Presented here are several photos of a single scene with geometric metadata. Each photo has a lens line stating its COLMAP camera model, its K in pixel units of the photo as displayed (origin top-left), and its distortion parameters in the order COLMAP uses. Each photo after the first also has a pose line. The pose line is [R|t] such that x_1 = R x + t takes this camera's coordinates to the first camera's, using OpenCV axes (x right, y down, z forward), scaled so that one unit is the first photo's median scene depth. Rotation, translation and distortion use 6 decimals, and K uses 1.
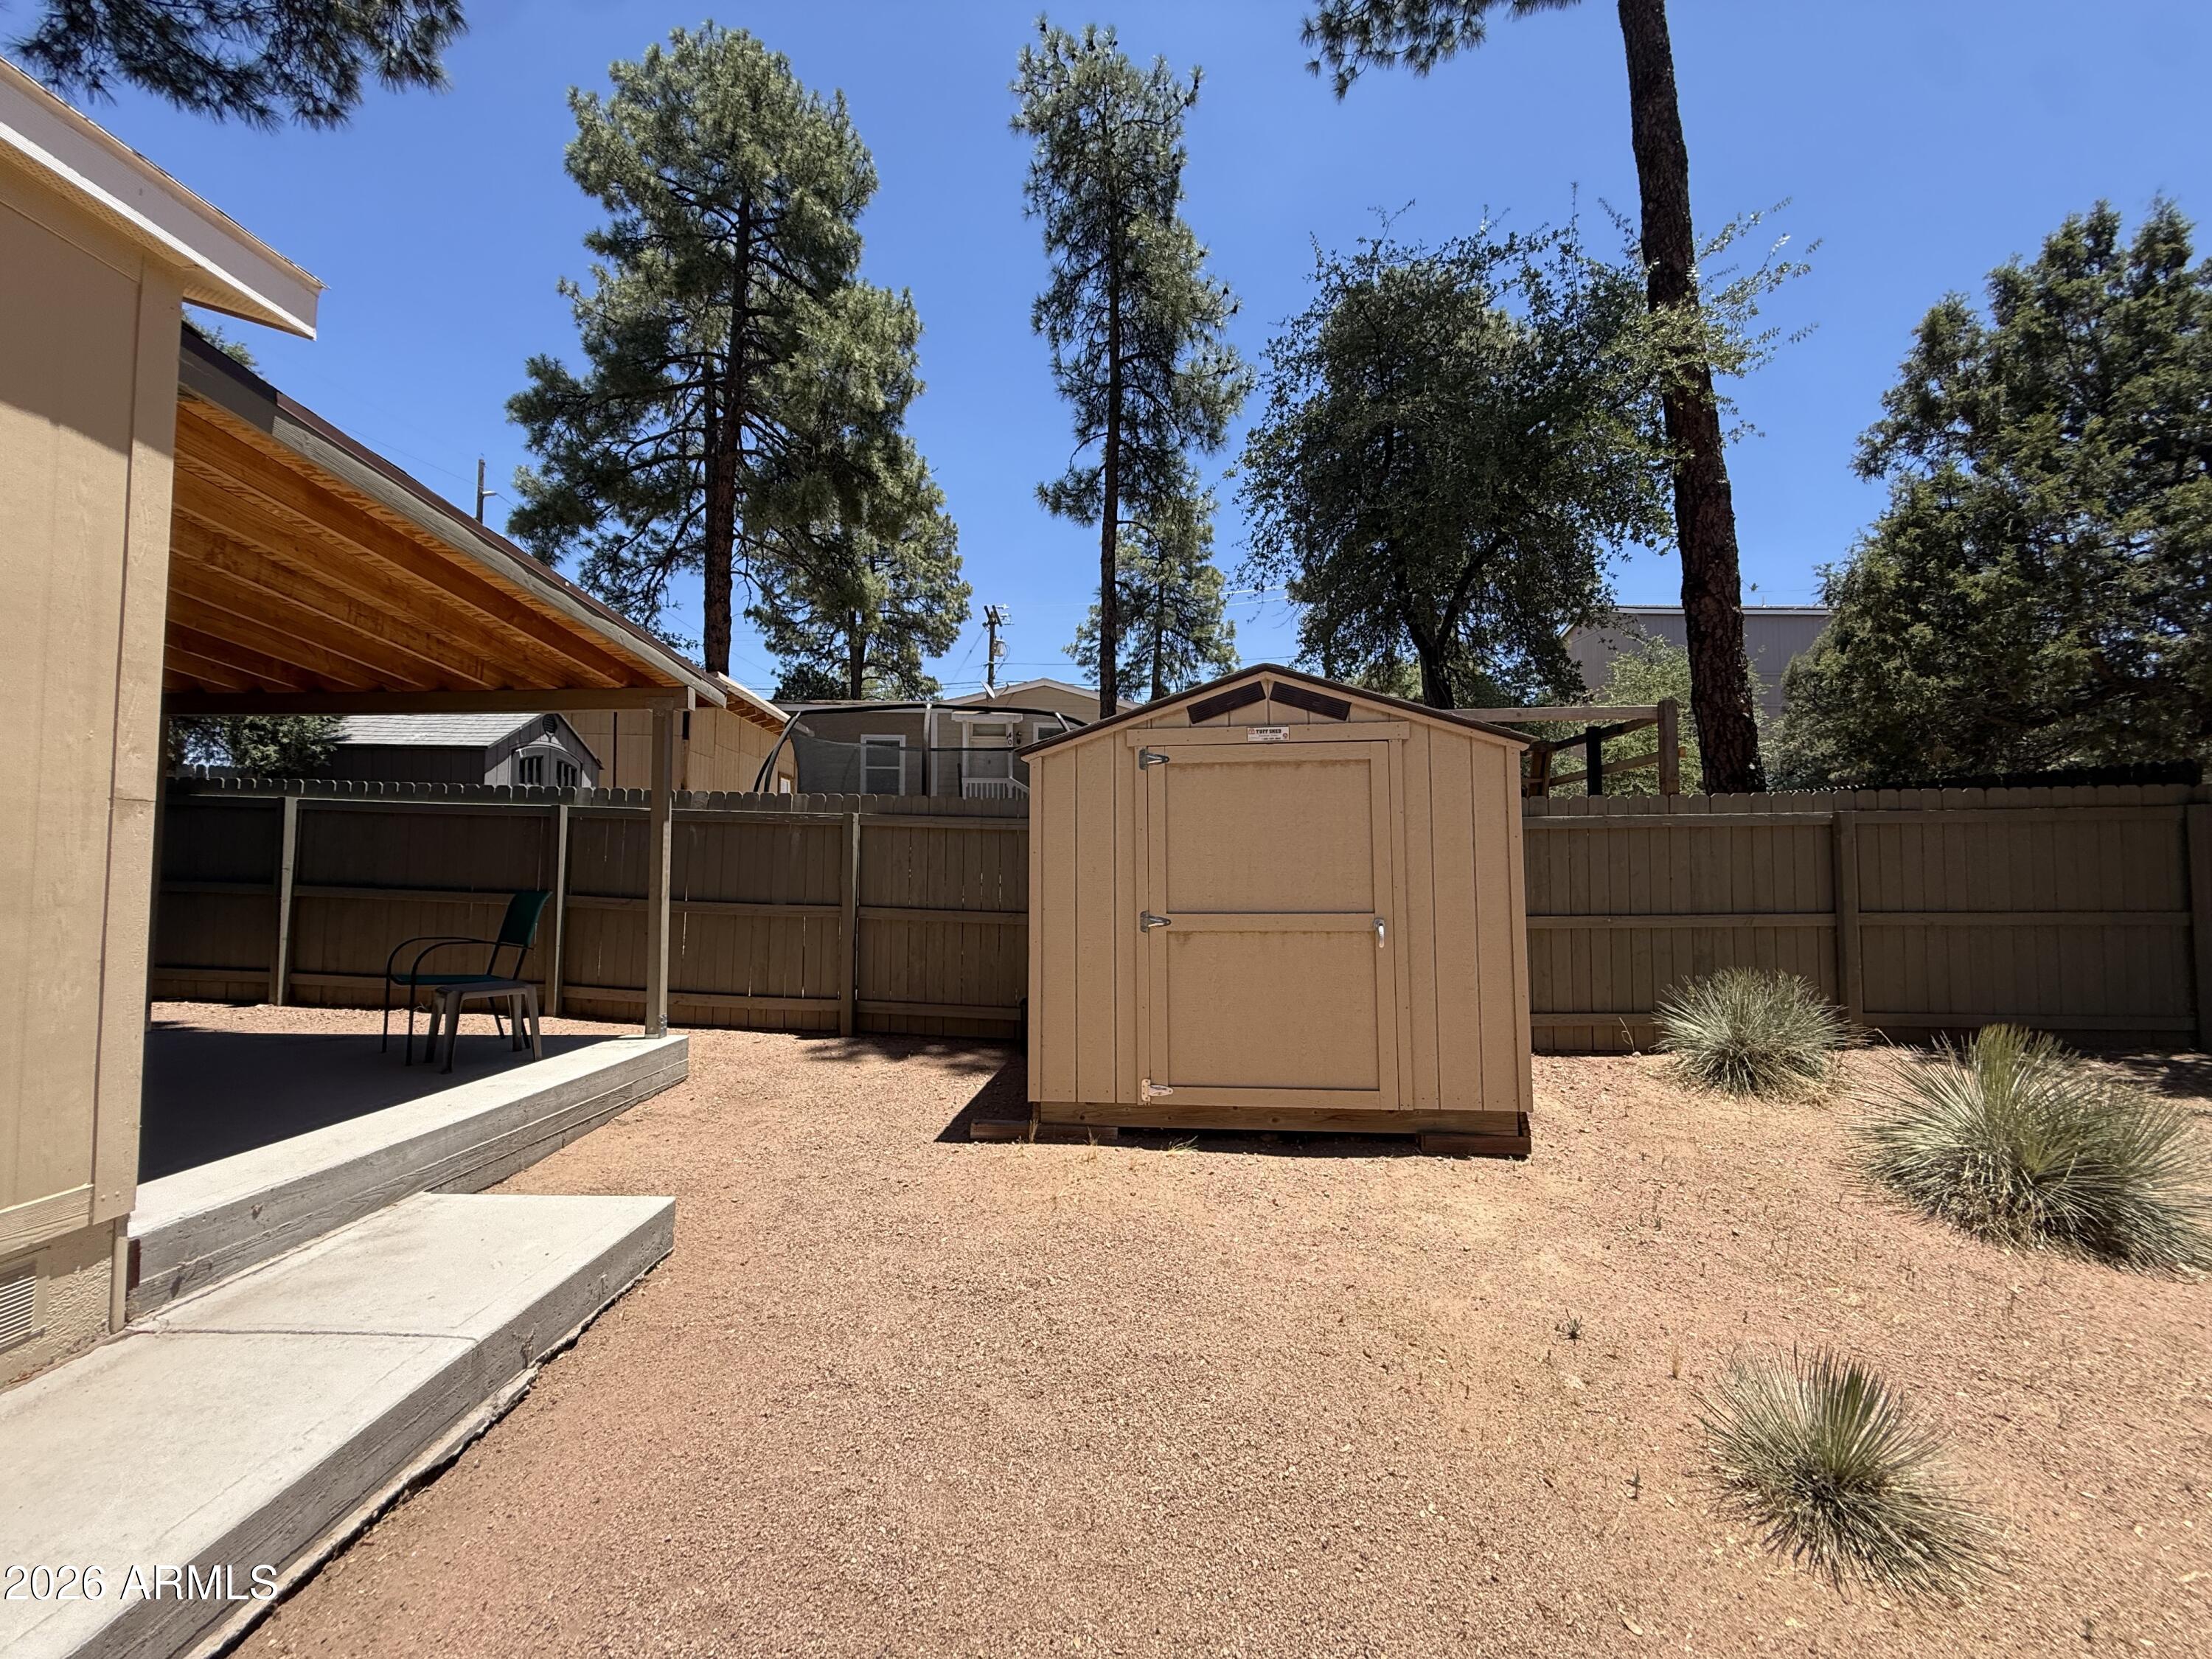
lens RADIAL K [[875.3, 0, 1106.0], [0, 875.3, 829.5], [0, 0, 1]] dist [-0.001218, 0.000203]
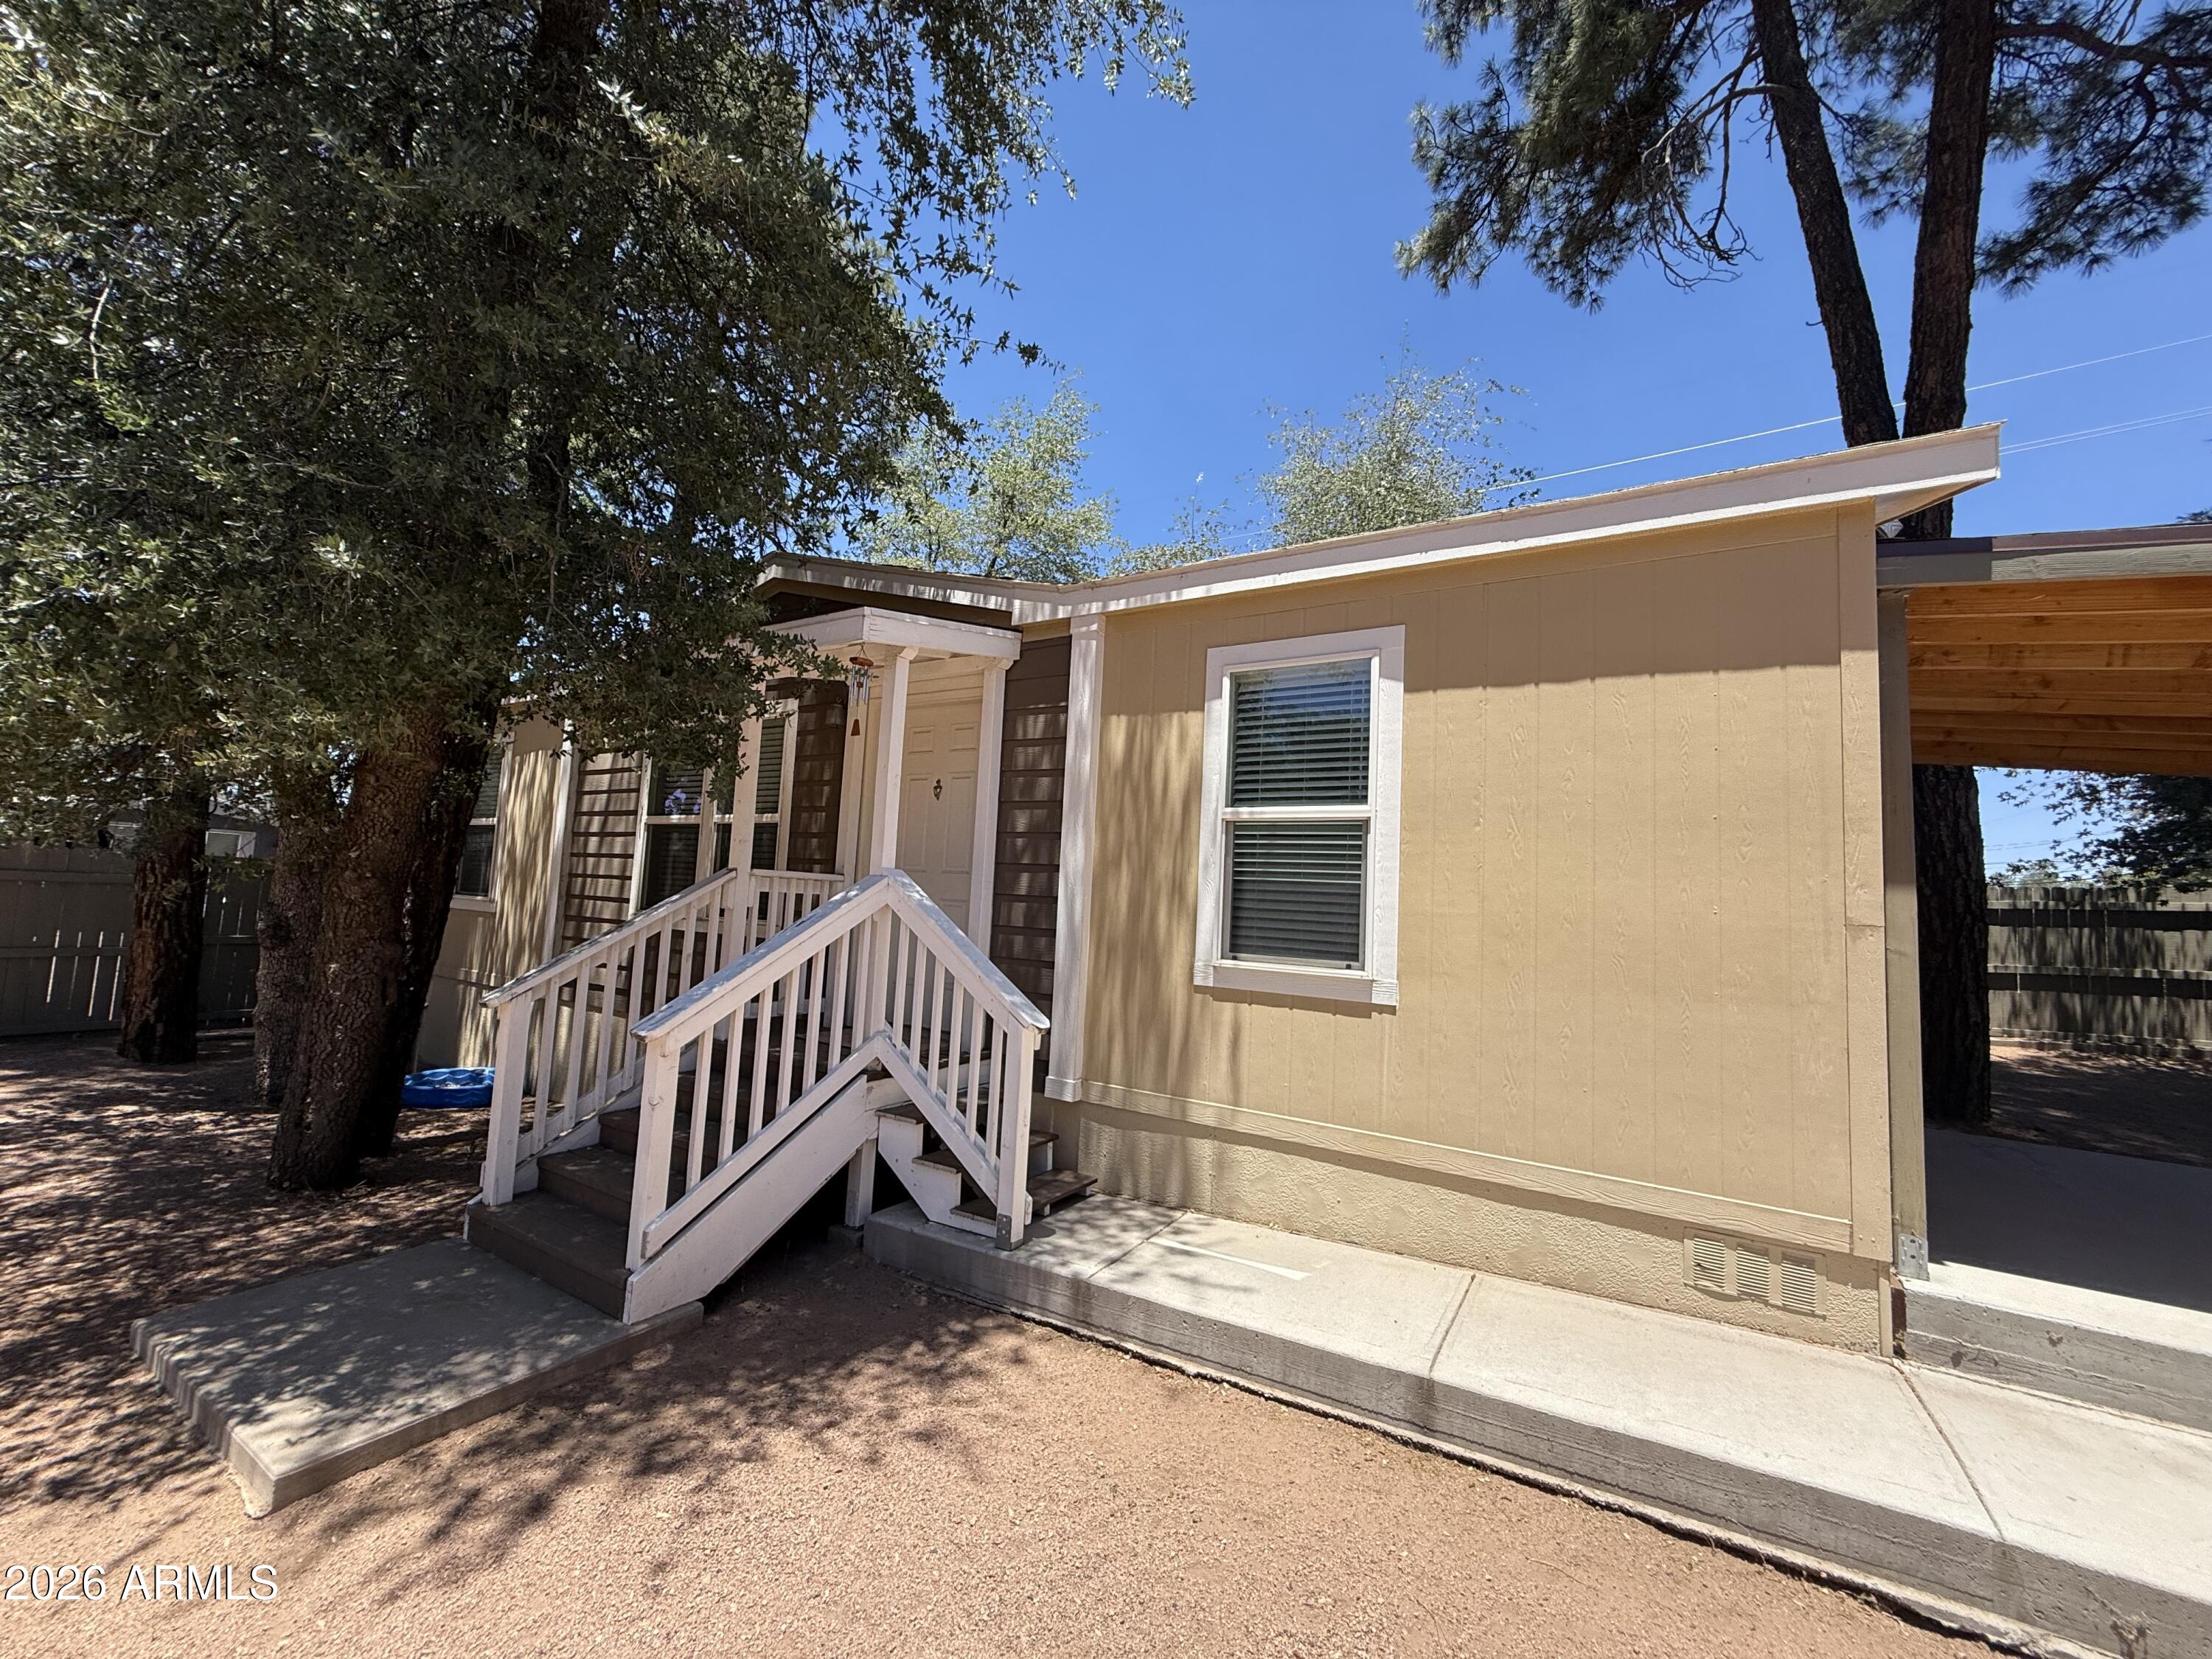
lens RADIAL K [[883.2, 0, 1097.4], [0, 883.2, 831.0], [0, 0, 1]] dist [0.001205, 0.000134]
pose [[-0.480829, -0.096522, -0.871485, 0.569088], [-0.014649, 0.994668, -0.102083, -0.023358], [0.876692, -0.036318, -0.479680, 0.643905]]
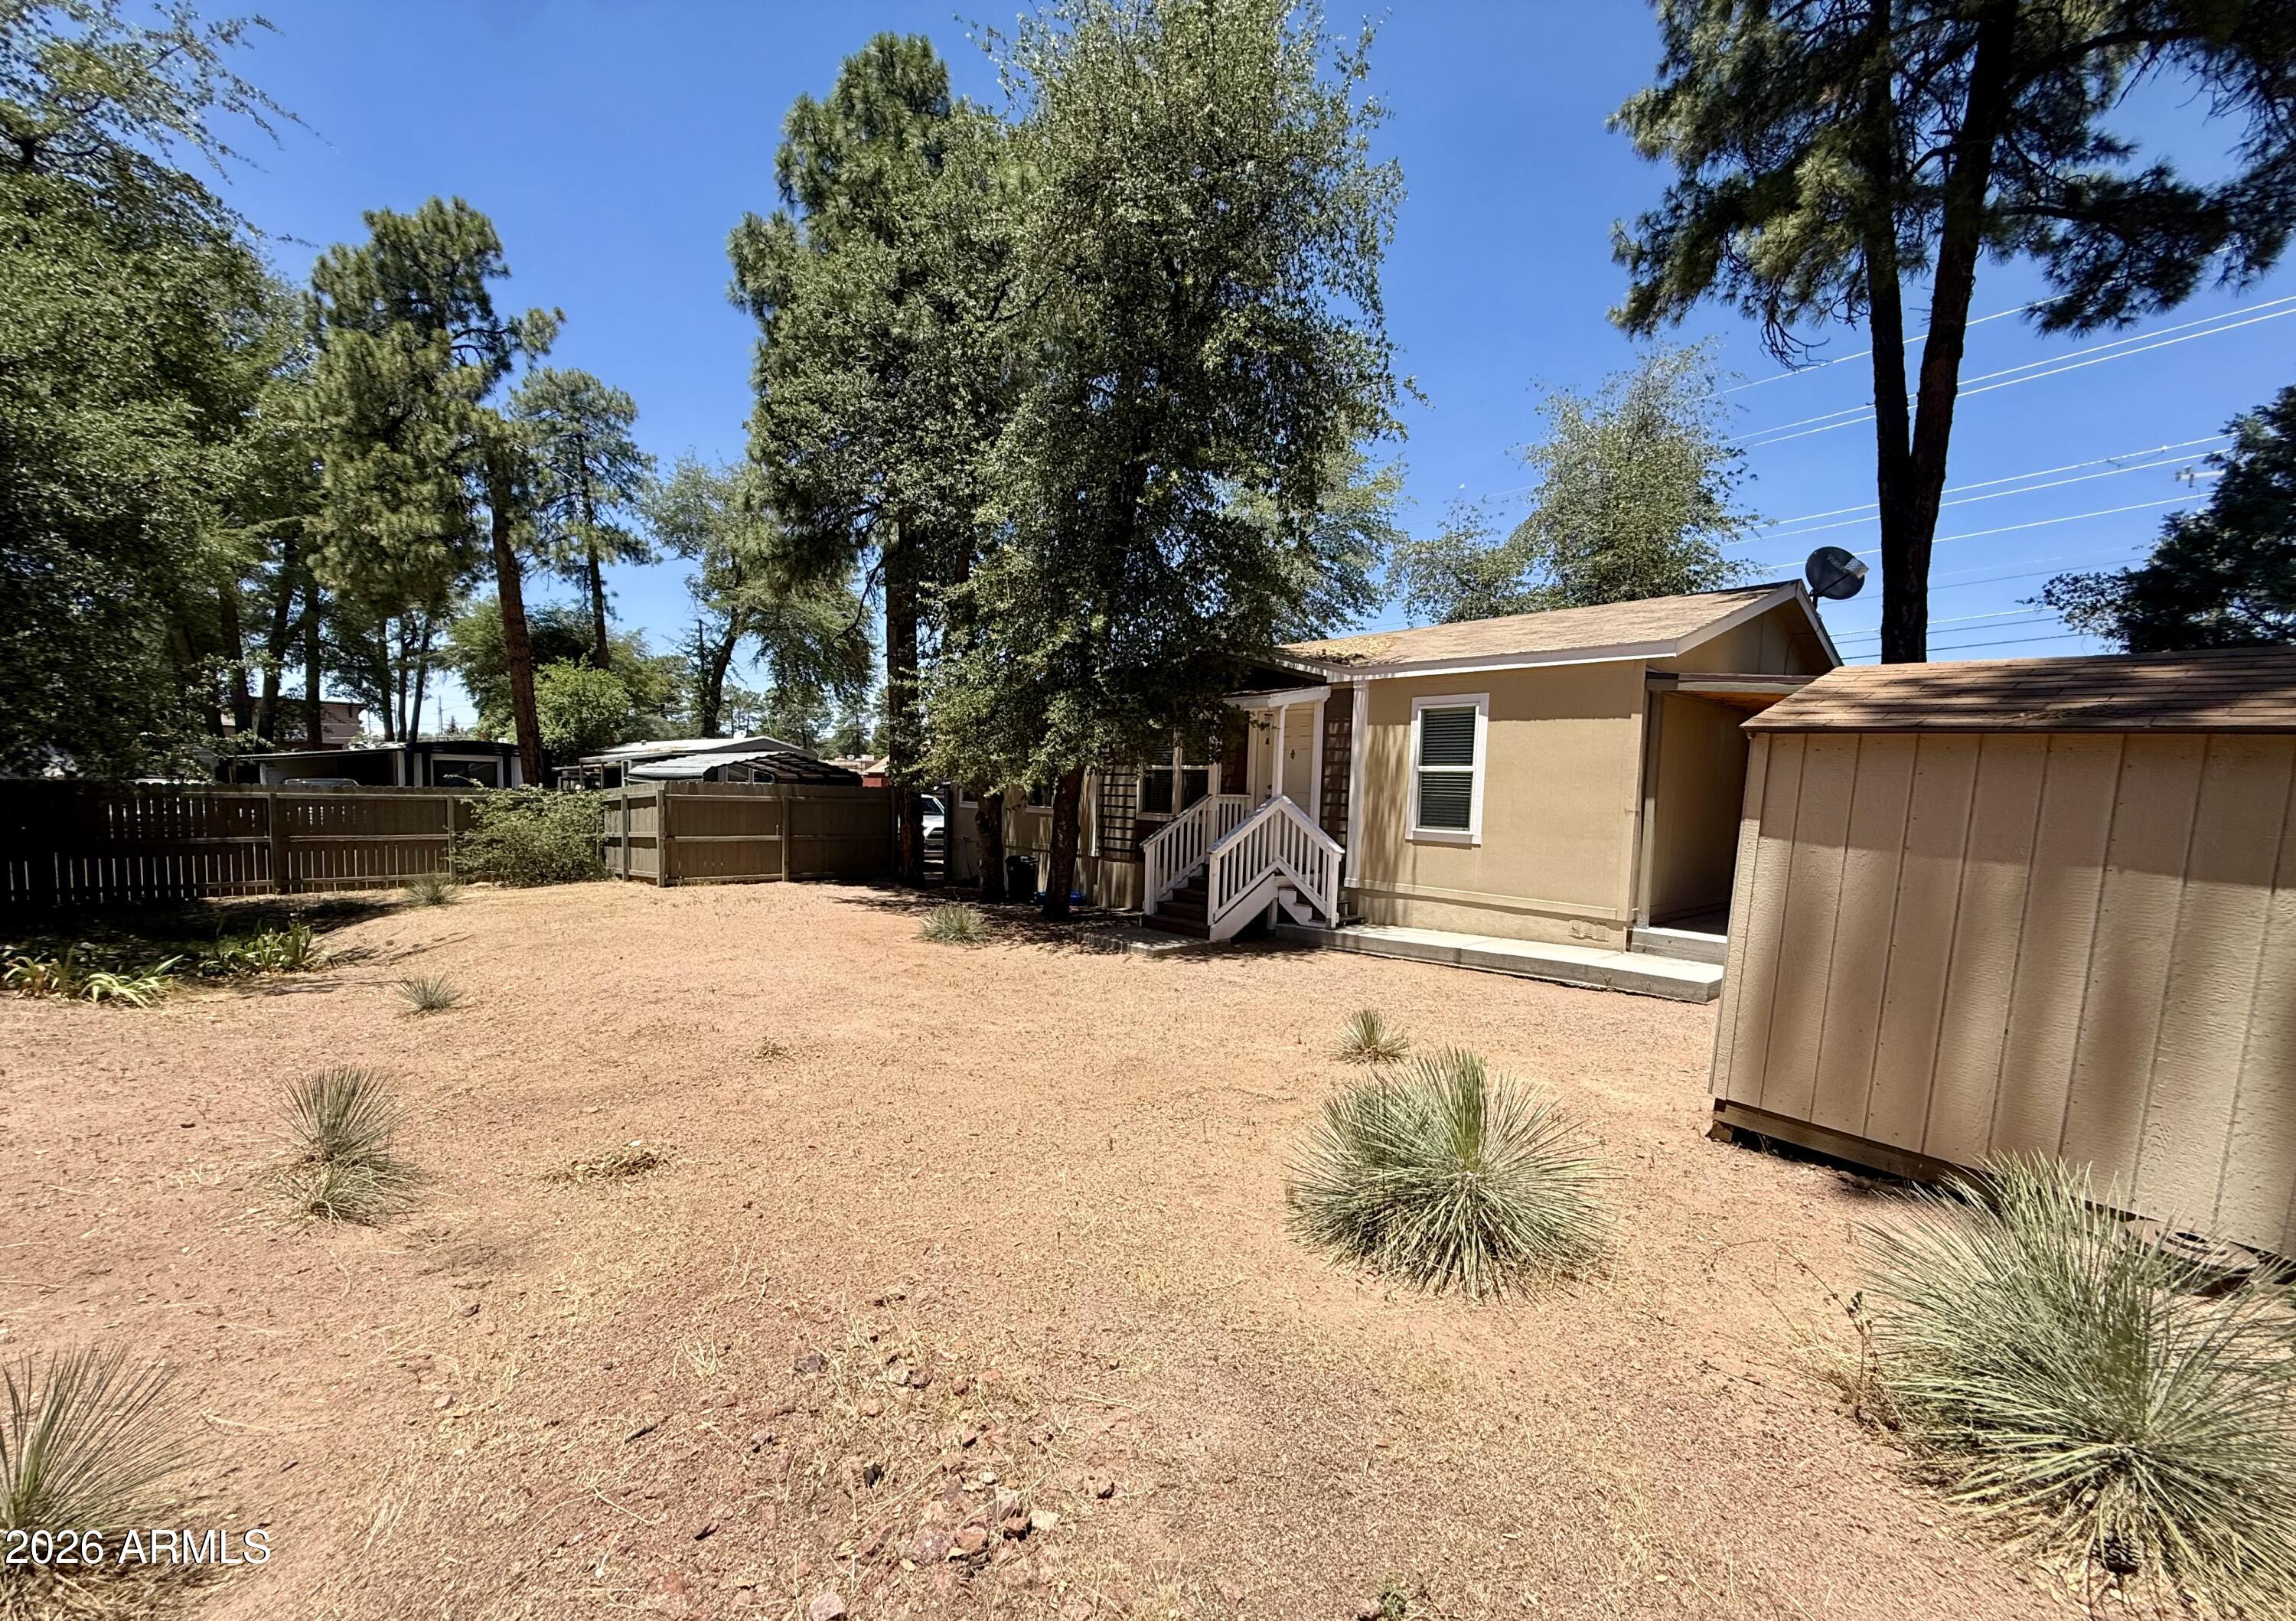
lens RADIAL K [[793.7, 0, 1152.1], [0, 793.7, 837.6], [0, 0, 1]] dist [-0.000818, -0.000031]
pose [[-0.723750, 0.023418, -0.689664, 2.677930], [0.002923, 0.999519, 0.030871, -0.032077], [0.690056, 0.020327, -0.723471, 2.036709]]
